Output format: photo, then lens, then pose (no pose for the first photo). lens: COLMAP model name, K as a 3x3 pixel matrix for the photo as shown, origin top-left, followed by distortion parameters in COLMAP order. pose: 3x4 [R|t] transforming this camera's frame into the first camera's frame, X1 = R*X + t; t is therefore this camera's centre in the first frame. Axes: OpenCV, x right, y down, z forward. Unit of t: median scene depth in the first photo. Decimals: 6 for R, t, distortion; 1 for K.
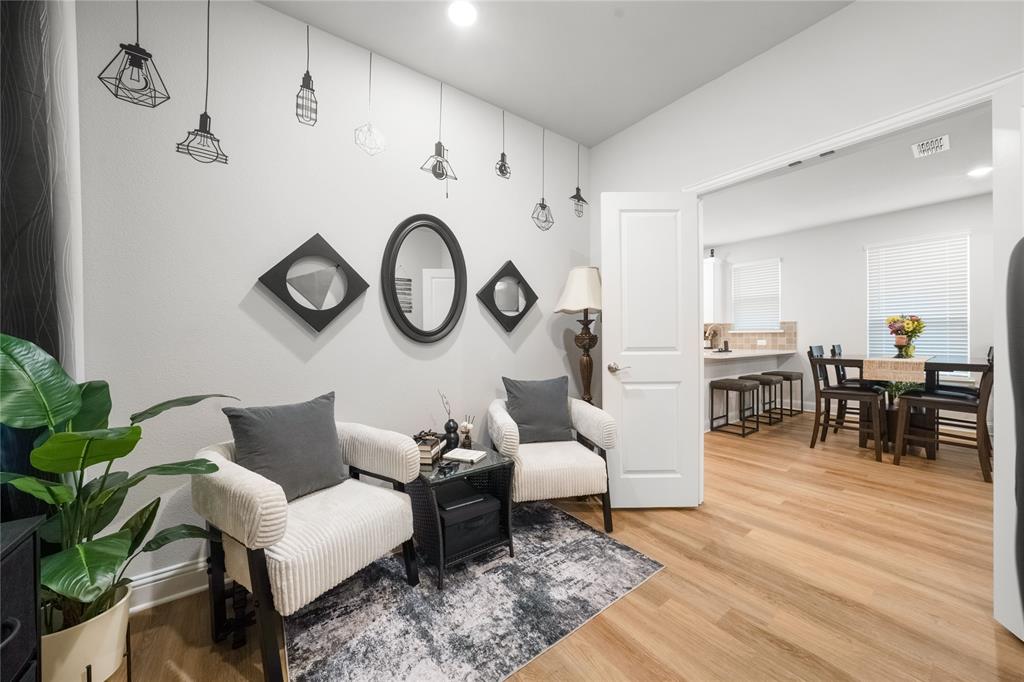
lens RADIAL K [[356.5, 0, 498.7], [0, 356.5, 343.0], [0, 0, 1]] dist [-0.019689, 0.000246]
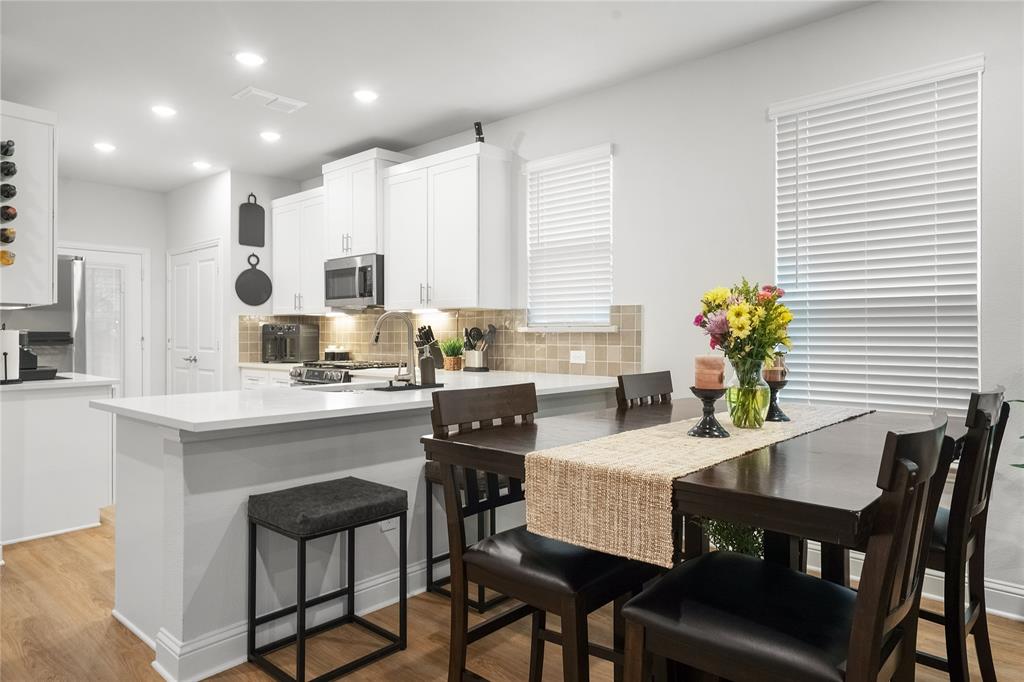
lens RADIAL K [[626.9, 0, 512.0], [0, 626.9, 341.0], [0, 0, 1]] dist [0.004650, 0.000820]
pose [[0.979933, 0.001642, 0.199320, 0.650500], [-0.001629, 0.999999, -0.000228, -0.023180], [-0.199320, -0.000101, 0.979934, 0.390853]]
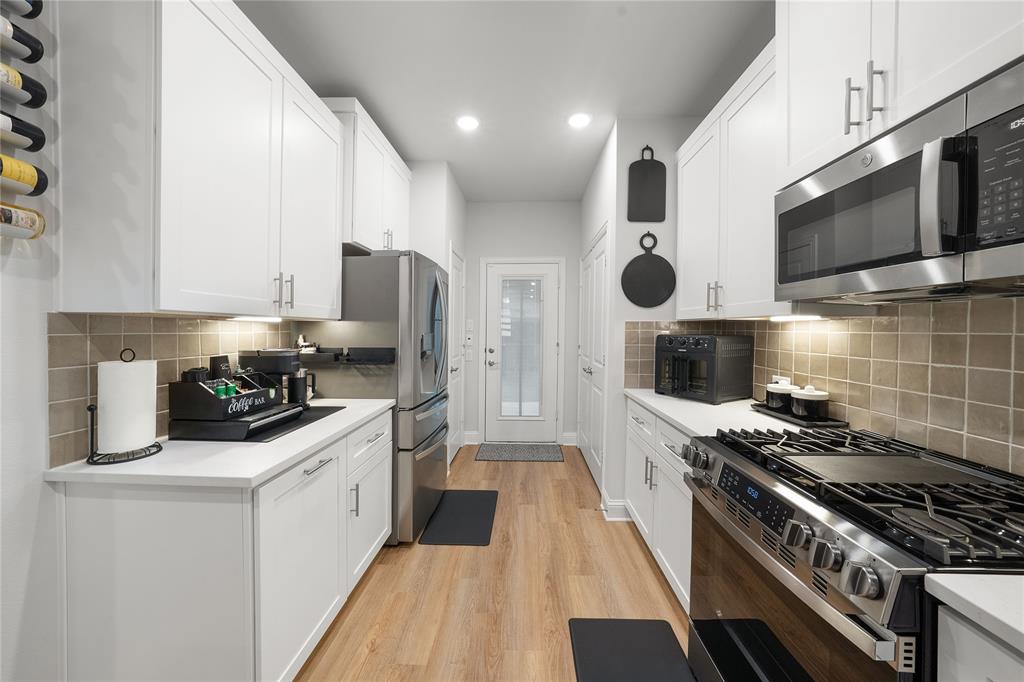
lens RADIAL K [[374.0, 0, 512.9], [0, 374.0, 336.0], [0, 0, 1]] dist [-0.020878, 0.000007]
pose [[0.797099, 0.019052, -0.603548, 0.545639], [-0.014123, 0.999817, 0.012909, -0.062127], [0.603684, -0.001766, 0.797222, 1.309241]]
